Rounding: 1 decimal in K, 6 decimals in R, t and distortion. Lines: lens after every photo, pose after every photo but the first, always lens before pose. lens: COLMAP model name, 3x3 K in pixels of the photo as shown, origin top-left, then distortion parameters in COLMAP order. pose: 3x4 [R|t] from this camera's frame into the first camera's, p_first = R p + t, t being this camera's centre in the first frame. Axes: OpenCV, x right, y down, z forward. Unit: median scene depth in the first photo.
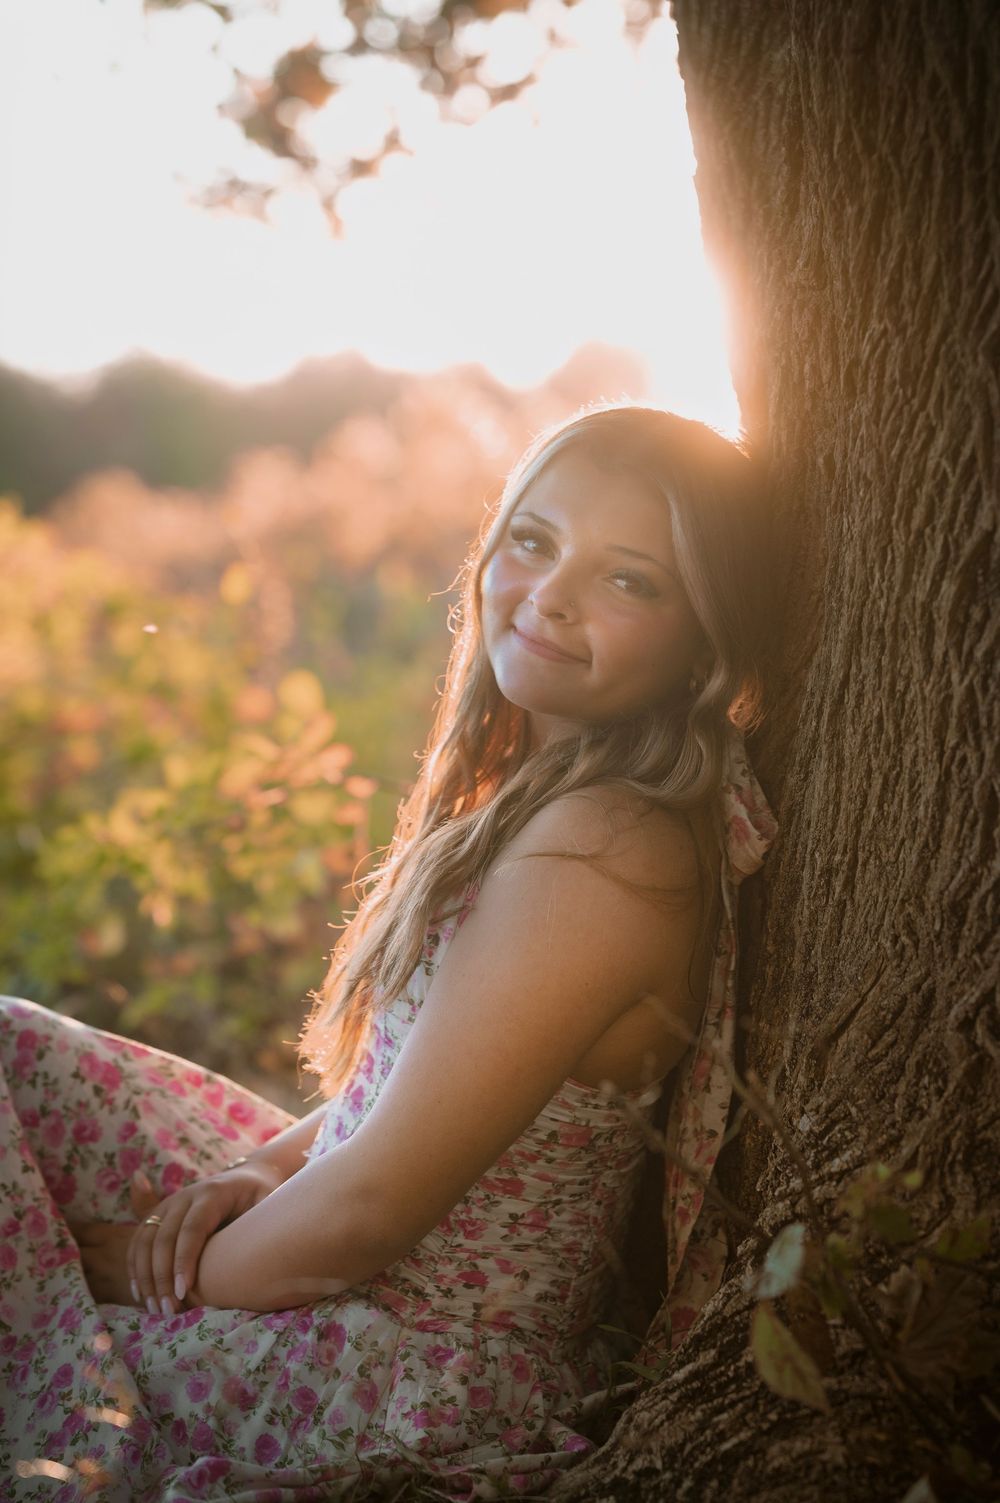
lens RADIAL K [[3532.3, 0, 500.4], [0, 3532.3, 751.2], [0, 0, 1]] dist [-0.003710, 0.000000]
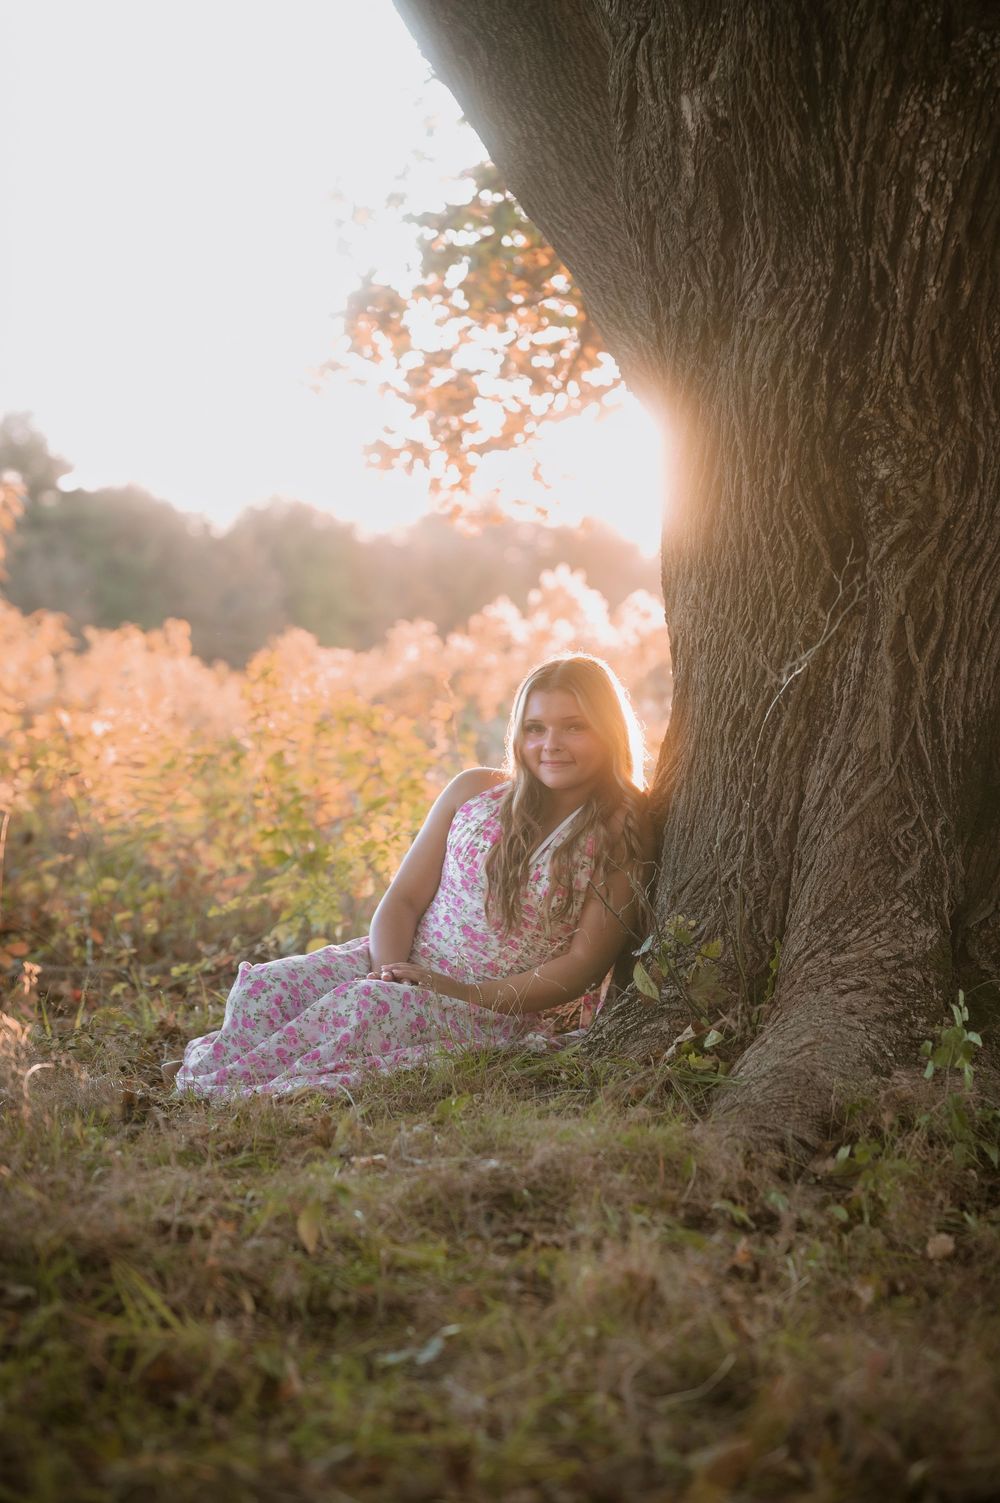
lens RADIAL K [[3532.3, 0, 499.9], [0, 3532.3, 751.9], [0, 0, 1]] dist [-0.003710, 0.000000]
pose [[0.997716, 0.057731, -0.035060, 0.046379], [-0.059221, 0.997316, -0.043052, 0.102302], [0.032480, 0.045030, 0.998457, -1.725578]]
